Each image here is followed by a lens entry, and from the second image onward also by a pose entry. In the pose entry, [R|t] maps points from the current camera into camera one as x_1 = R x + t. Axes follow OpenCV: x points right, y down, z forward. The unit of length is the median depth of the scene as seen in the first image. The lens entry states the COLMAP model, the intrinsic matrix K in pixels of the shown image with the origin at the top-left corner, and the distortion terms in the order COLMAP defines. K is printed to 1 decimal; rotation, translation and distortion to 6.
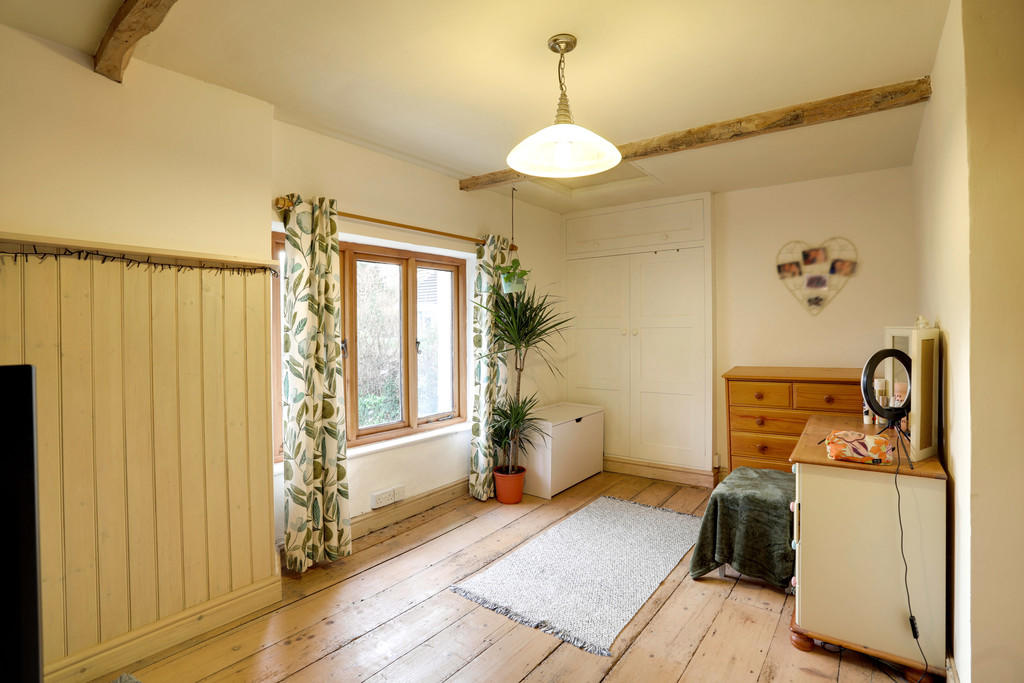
lens RADIAL K [[499.9, 0, 514.1], [0, 499.9, 313.0], [0, 0, 1]] dist [-0.036876, 0.000721]
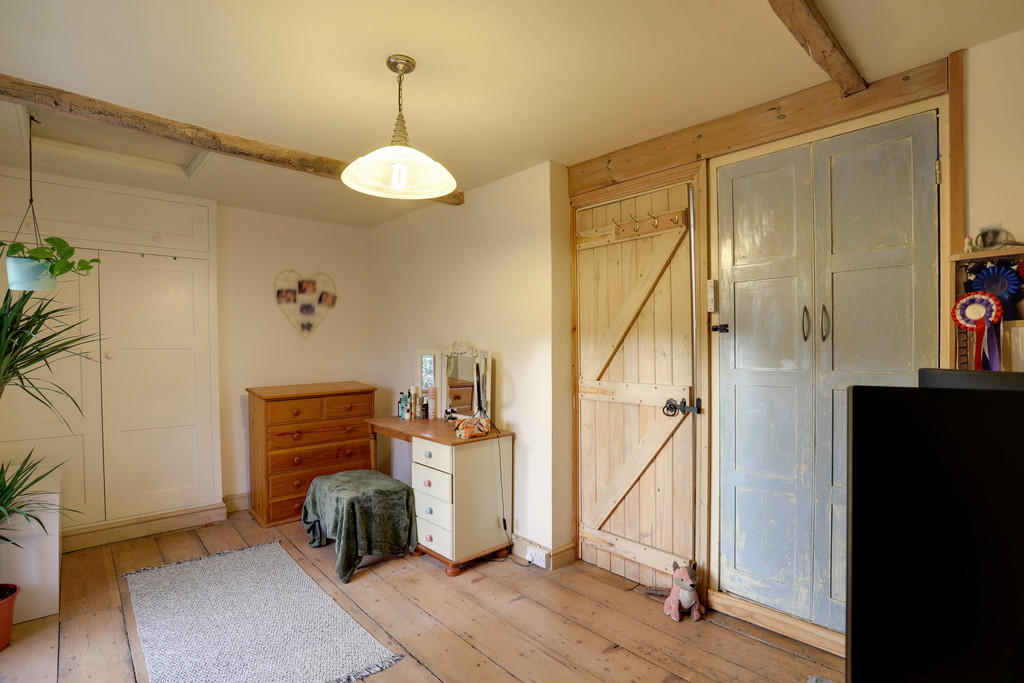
lens RADIAL K [[500.0, 0, 514.5], [0, 500.0, 344.2], [0, 0, 1]] dist [-0.035342, 0.001908]
pose [[0.197060, 0.006746, 0.980368, -0.432070], [-0.030809, 0.999525, -0.000685, 0.004075], [-0.979907, -0.030069, 0.197174, 0.299511]]
